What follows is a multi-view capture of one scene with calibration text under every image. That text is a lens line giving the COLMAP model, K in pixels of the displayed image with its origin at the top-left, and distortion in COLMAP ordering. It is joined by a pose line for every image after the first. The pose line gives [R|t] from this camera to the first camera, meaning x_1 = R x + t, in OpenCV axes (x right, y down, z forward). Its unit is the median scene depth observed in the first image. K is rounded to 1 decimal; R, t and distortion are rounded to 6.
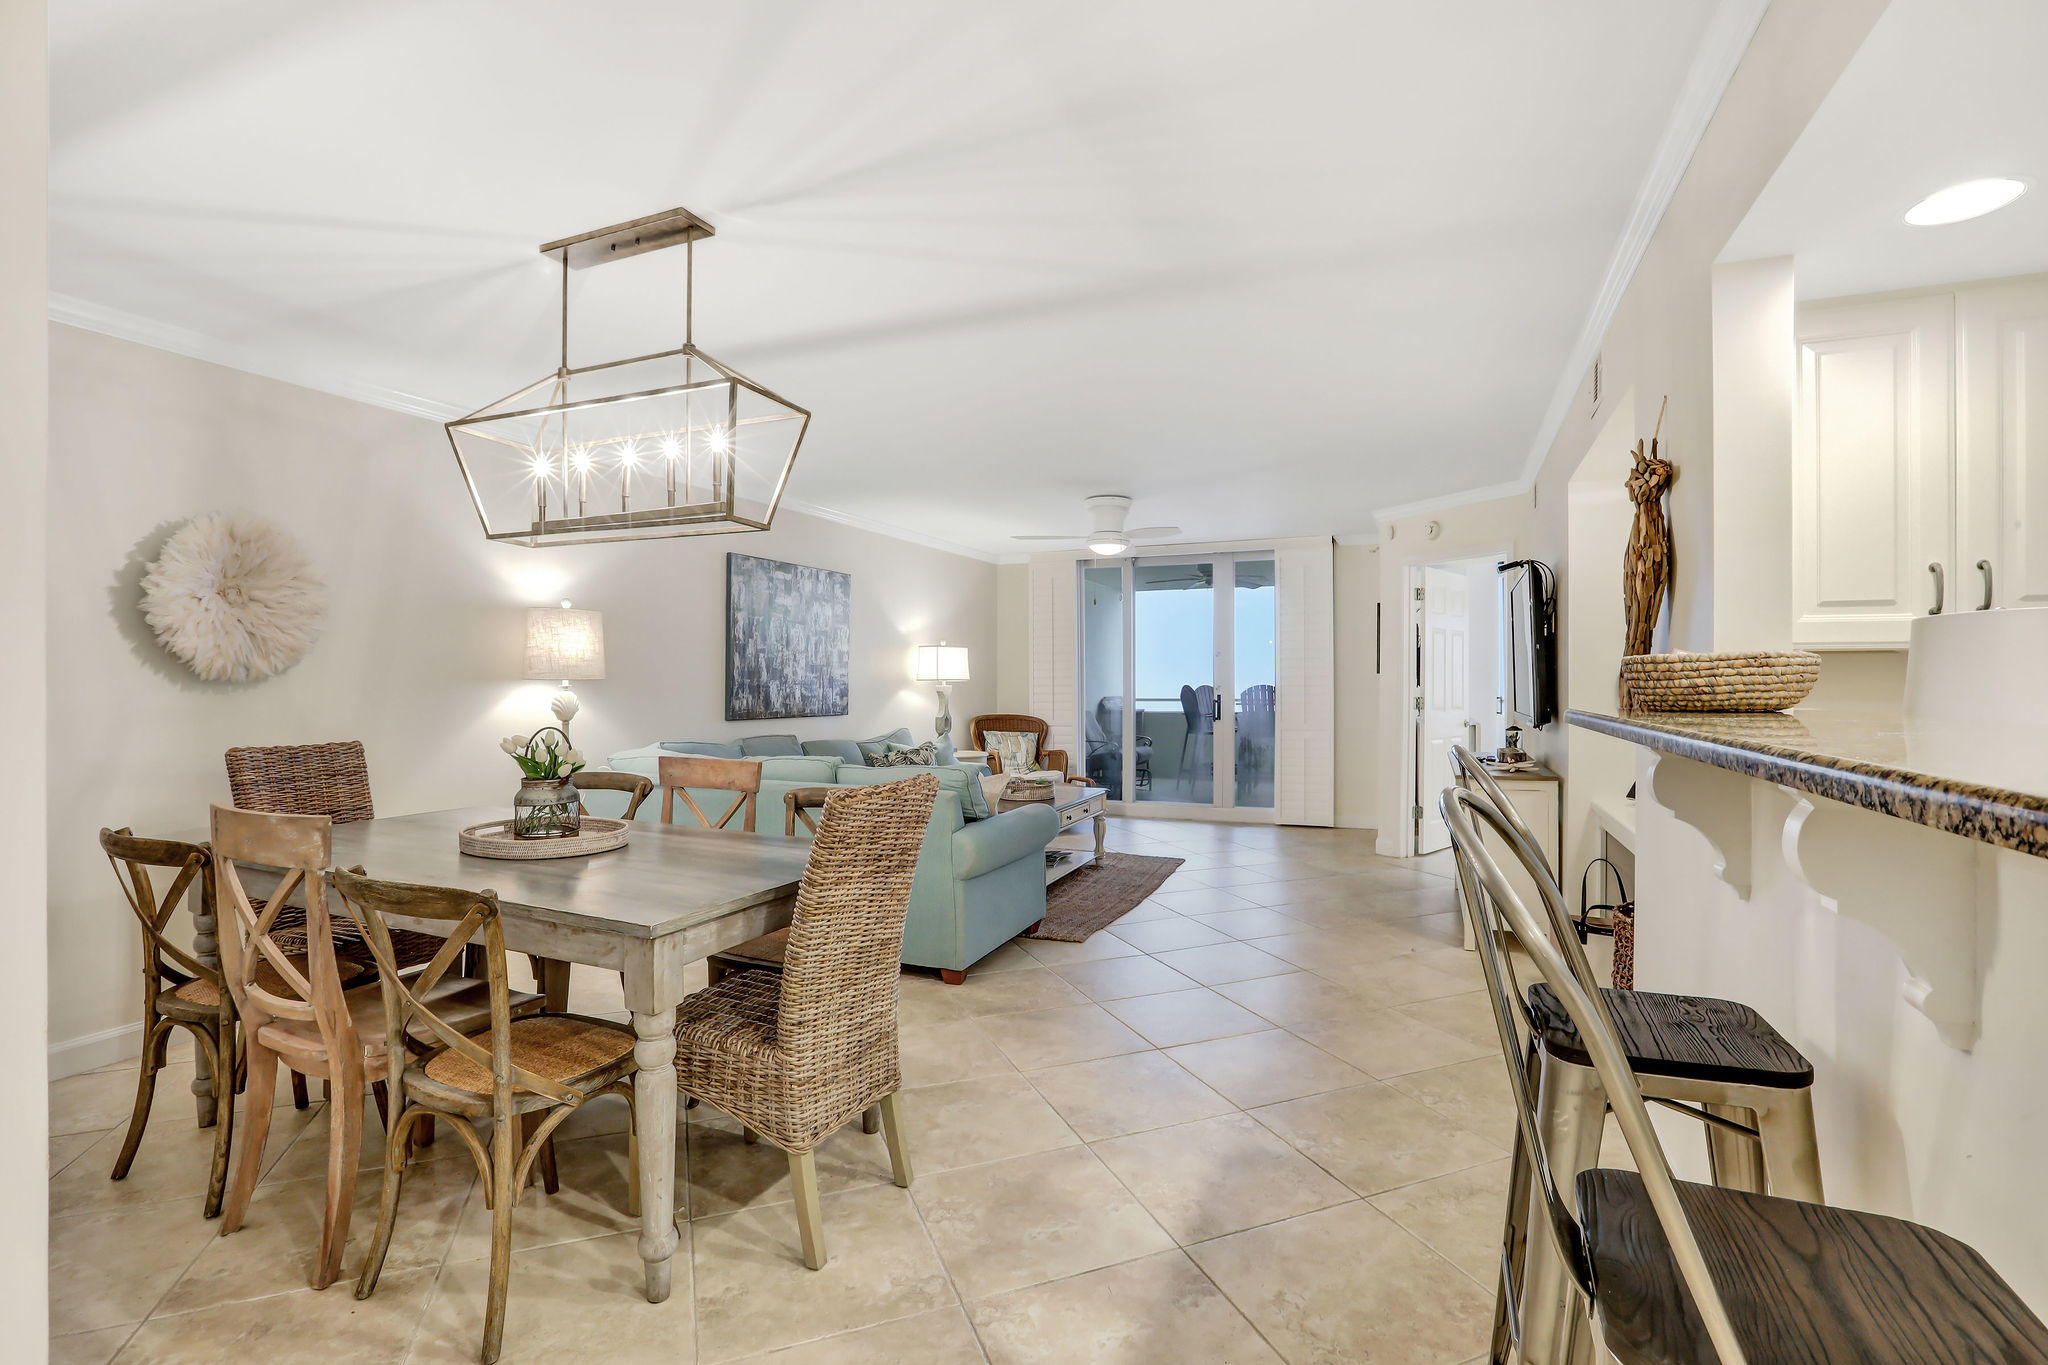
lens RADIAL K [[934.4, 0, 1035.2], [0, 934.4, 688.6], [0, 0, 1]] dist [-0.044766, 0.012669]
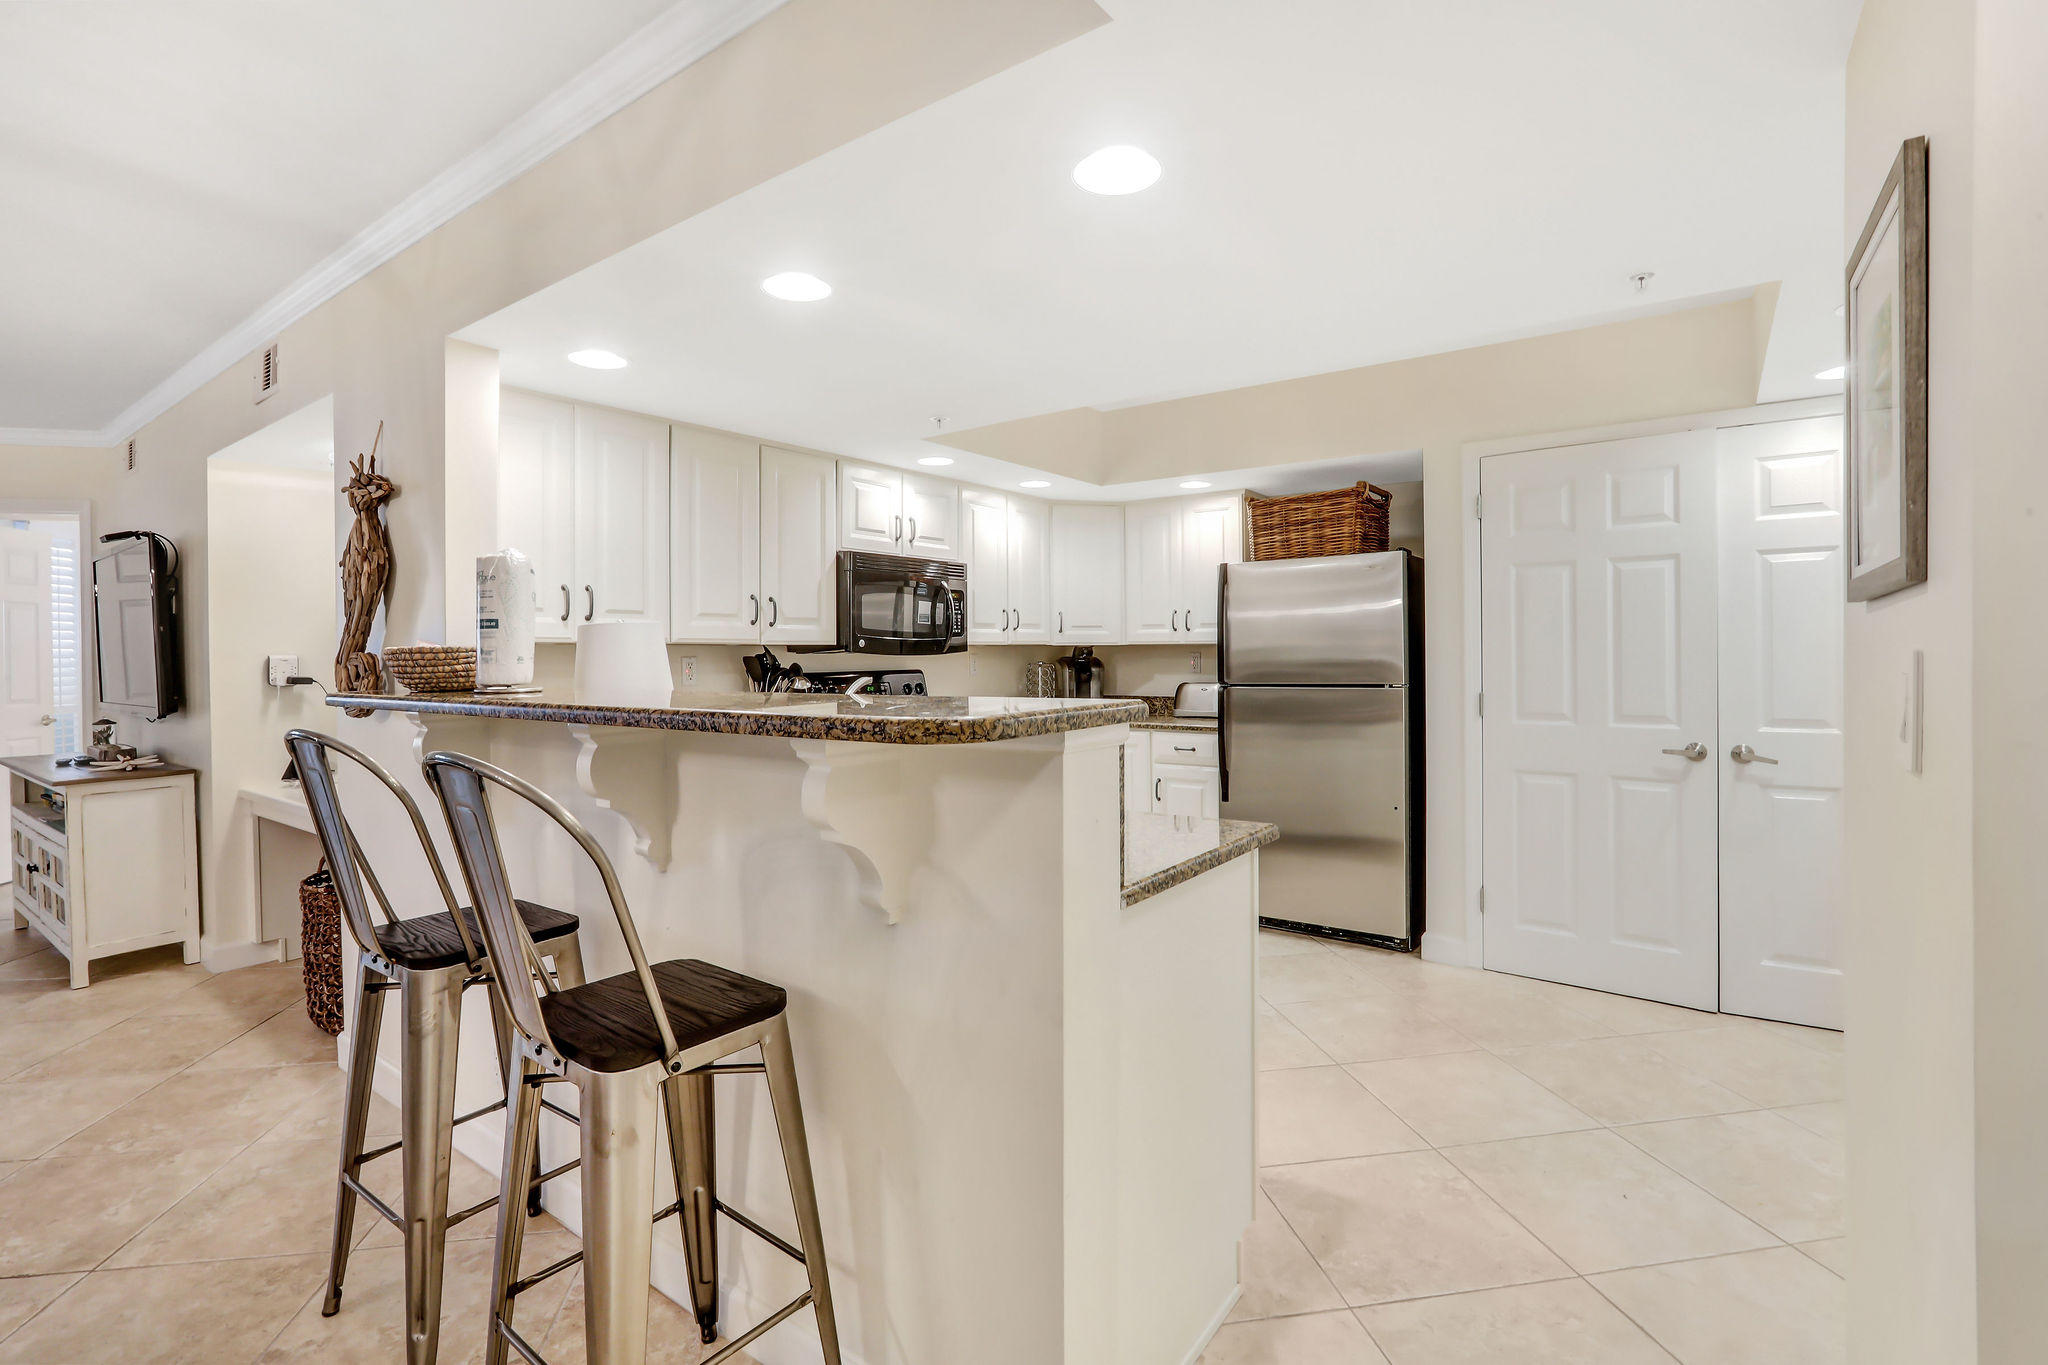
lens RADIAL K [[934.4, 0, 1035.5], [0, 934.4, 659.1], [0, 0, 1]] dist [-0.044766, 0.012669]
pose [[0.214445, -0.006484, 0.976714, -0.139774], [0.016688, 0.999856, 0.002974, -0.003788], [-0.976593, 0.015662, 0.214523, -0.028663]]
